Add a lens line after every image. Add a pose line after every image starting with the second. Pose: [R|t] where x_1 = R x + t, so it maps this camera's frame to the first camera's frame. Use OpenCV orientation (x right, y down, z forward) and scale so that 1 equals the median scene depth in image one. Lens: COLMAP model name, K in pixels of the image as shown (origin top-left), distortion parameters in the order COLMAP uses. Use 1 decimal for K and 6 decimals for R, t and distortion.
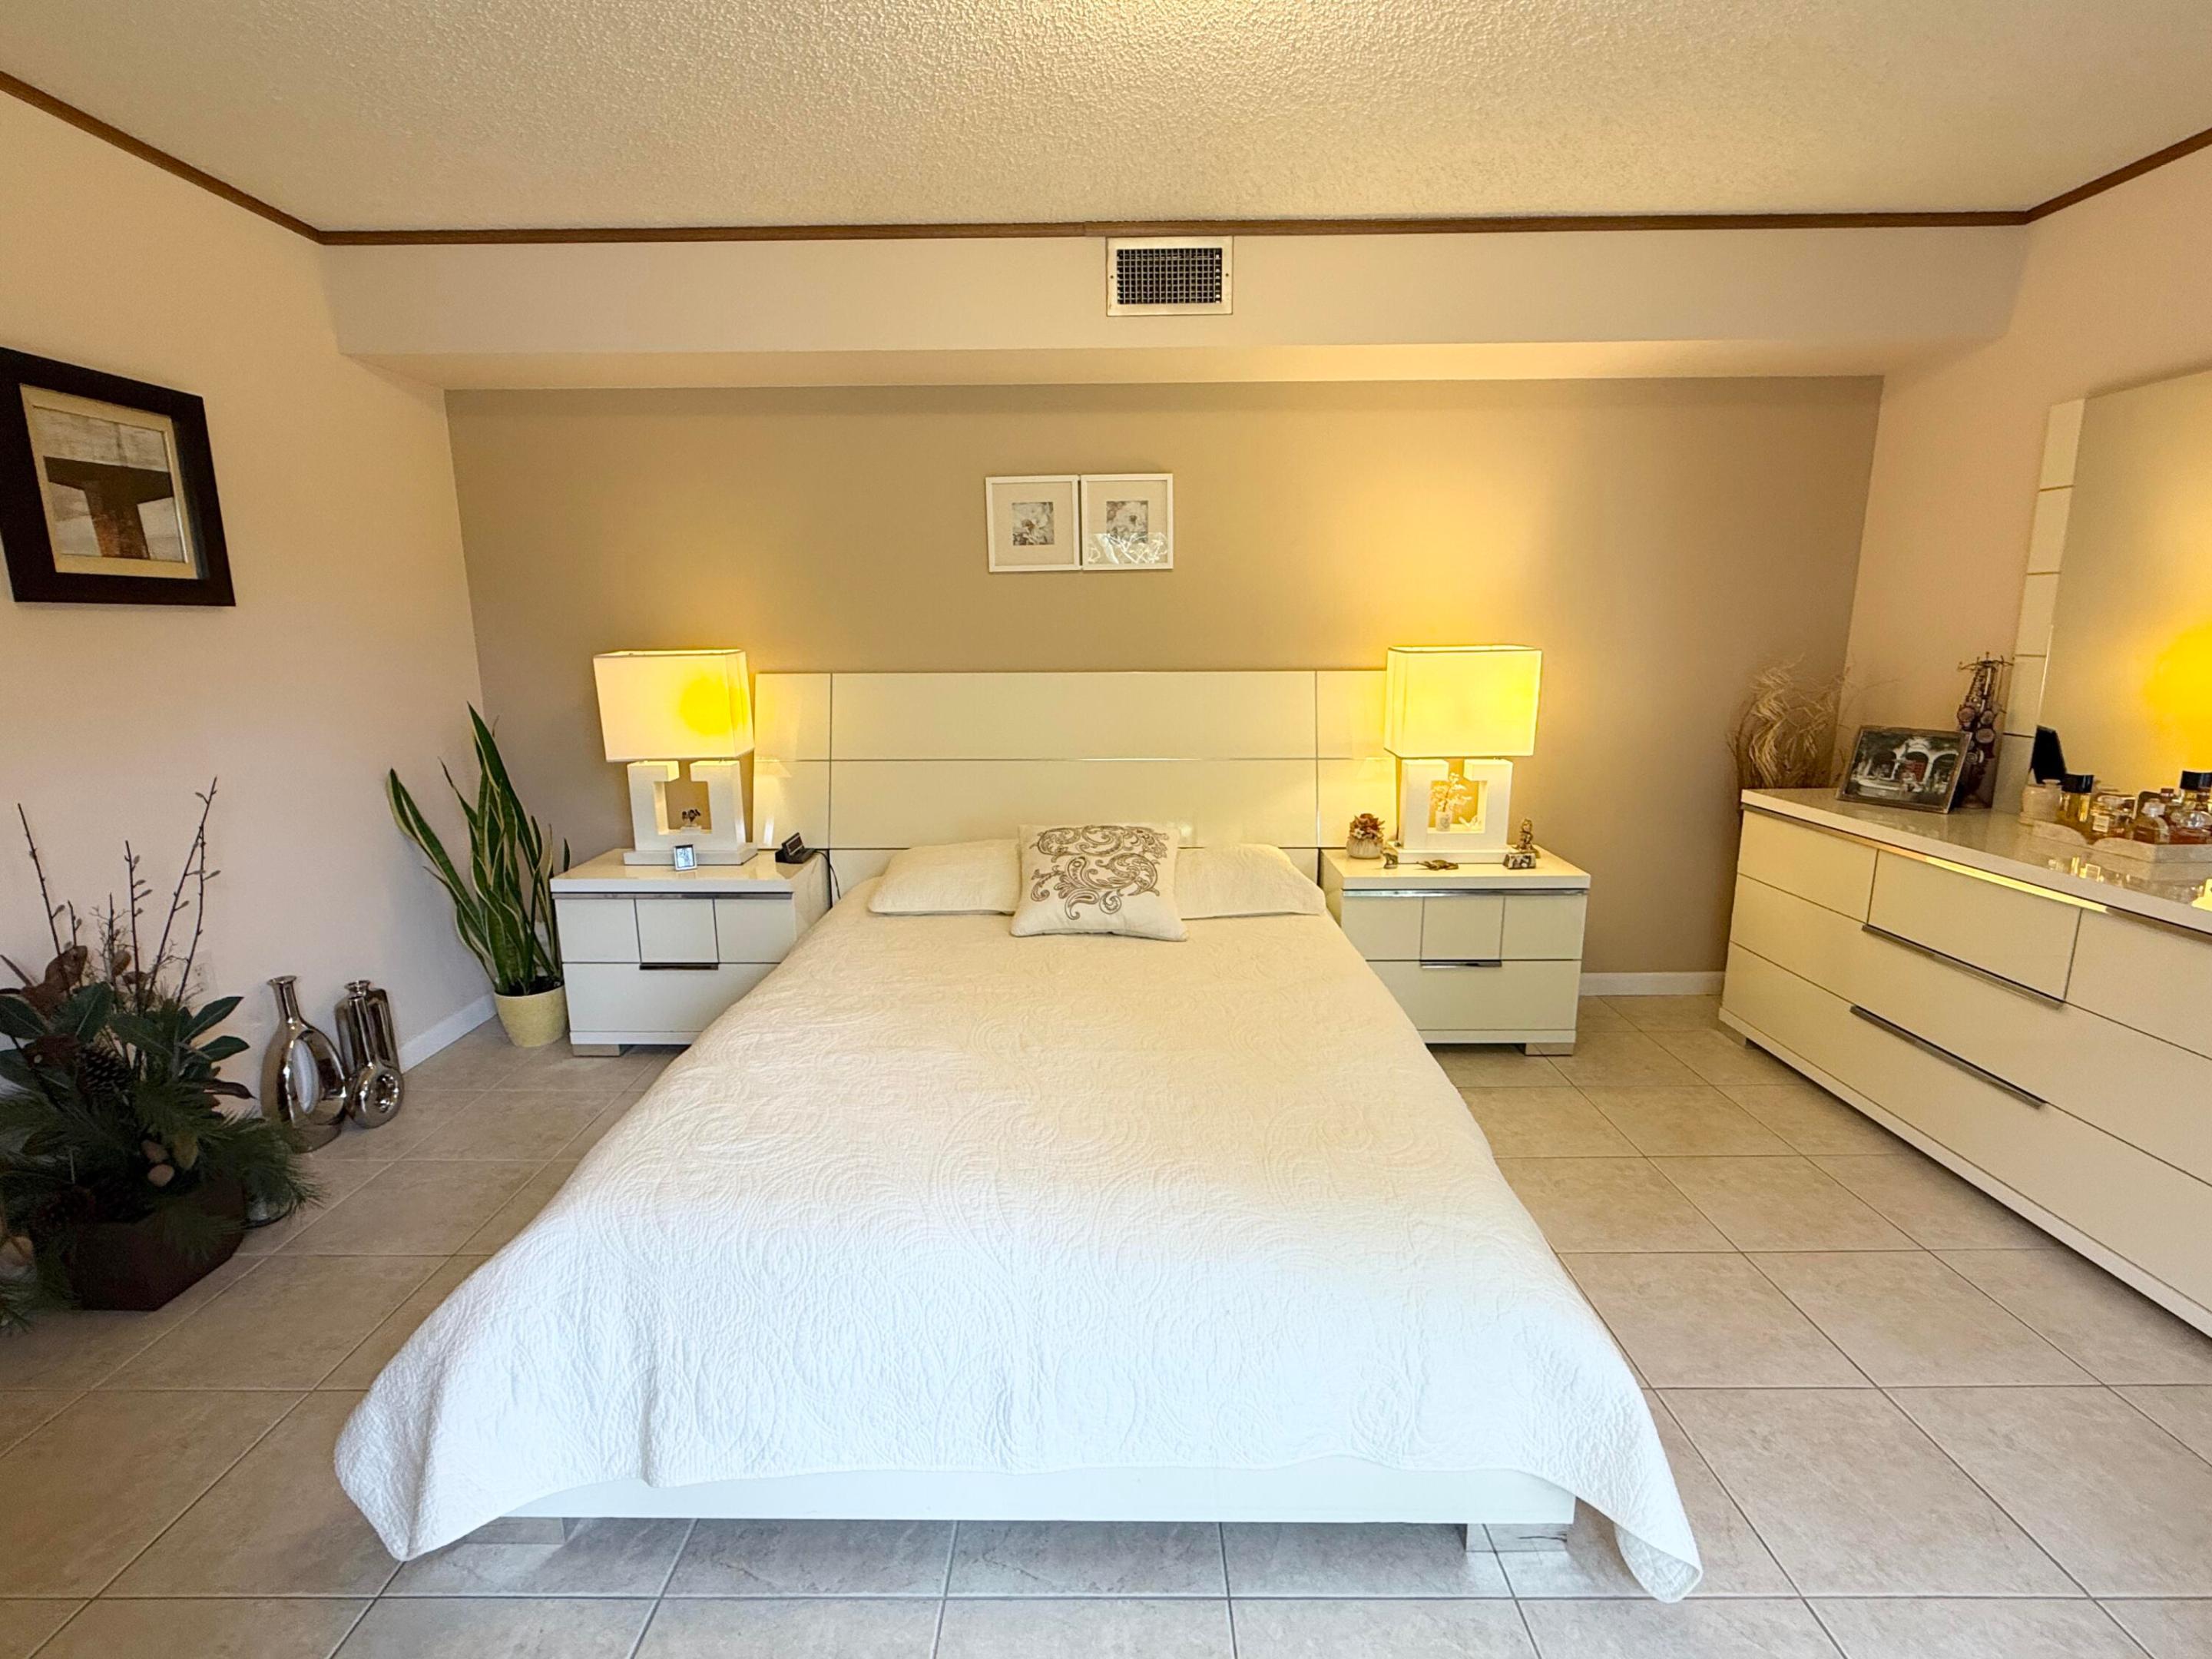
lens RADIAL K [[1025.9, 0, 1107.0], [0, 1025.9, 838.9], [0, 0, 1]] dist [-0.000431, 0.000035]
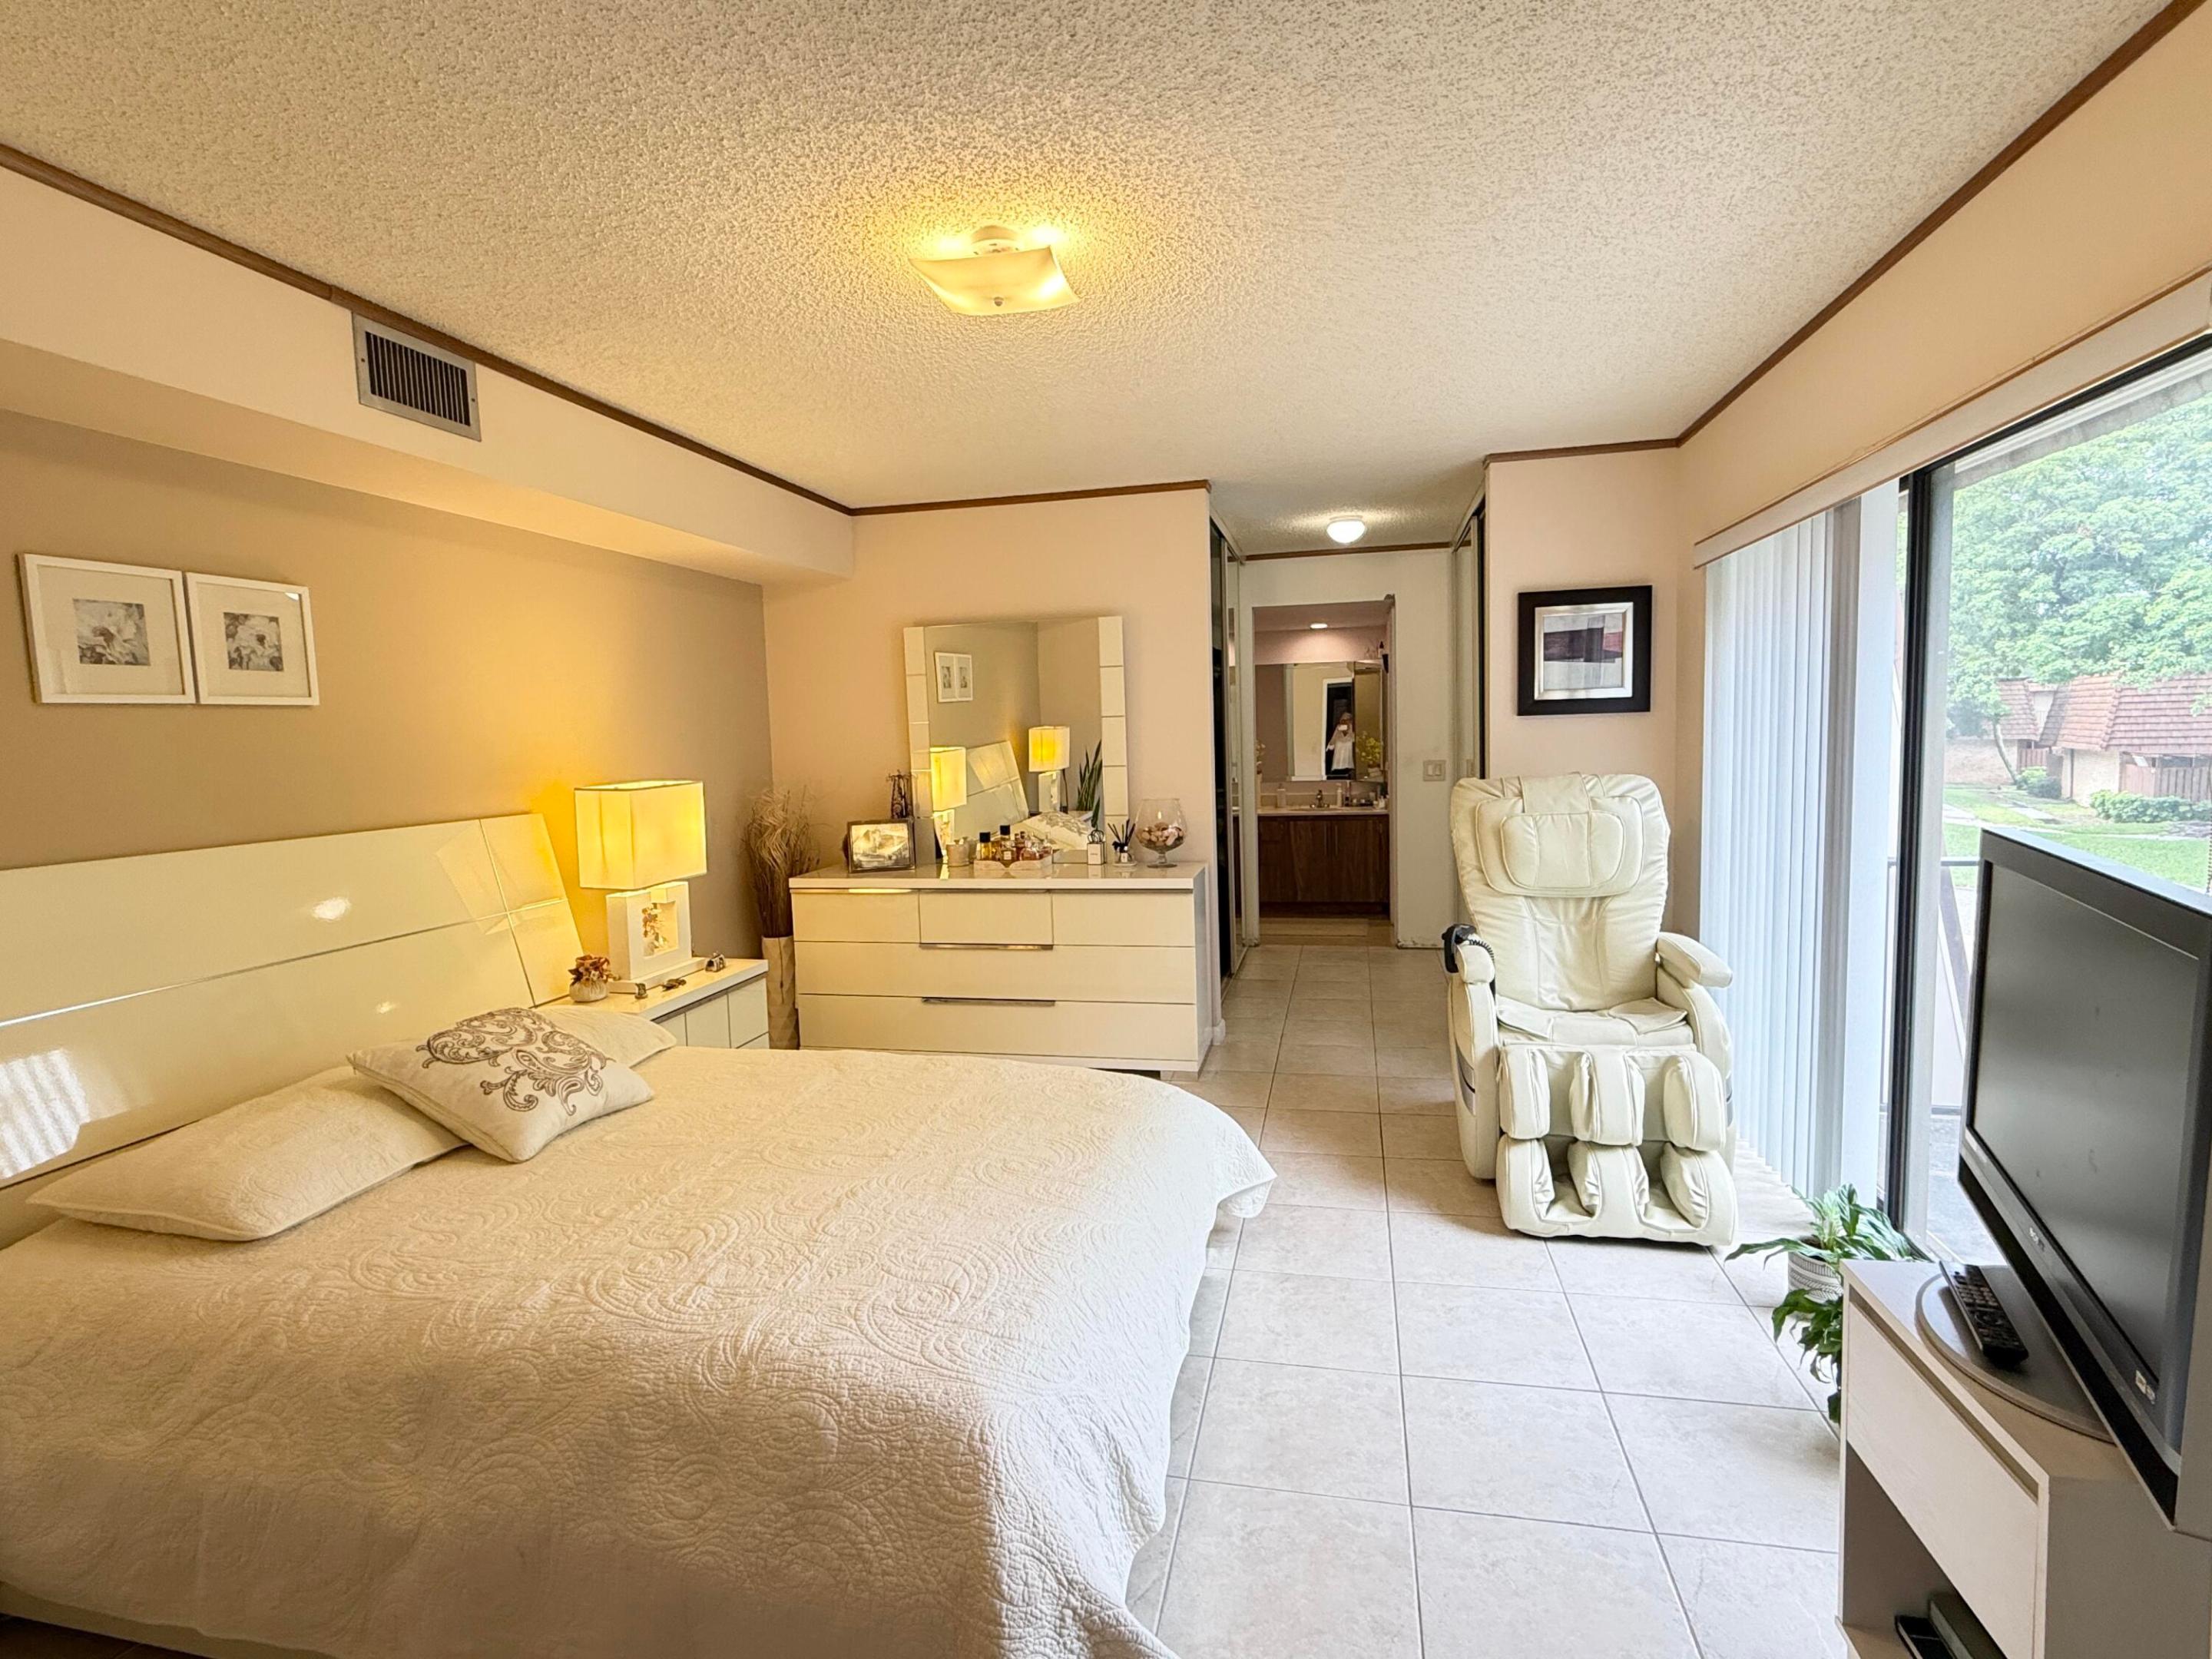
lens RADIAL K [[1093.6, 0, 1106.0], [0, 1093.6, 829.5], [0, 0, 1]] dist [0.031523, 0.000269]
pose [[0.210830, -0.089009, 0.973462, -0.656226], [0.226137, 0.973273, 0.040016, -0.071279], [-0.951006, 0.211699, 0.225324, 0.265389]]
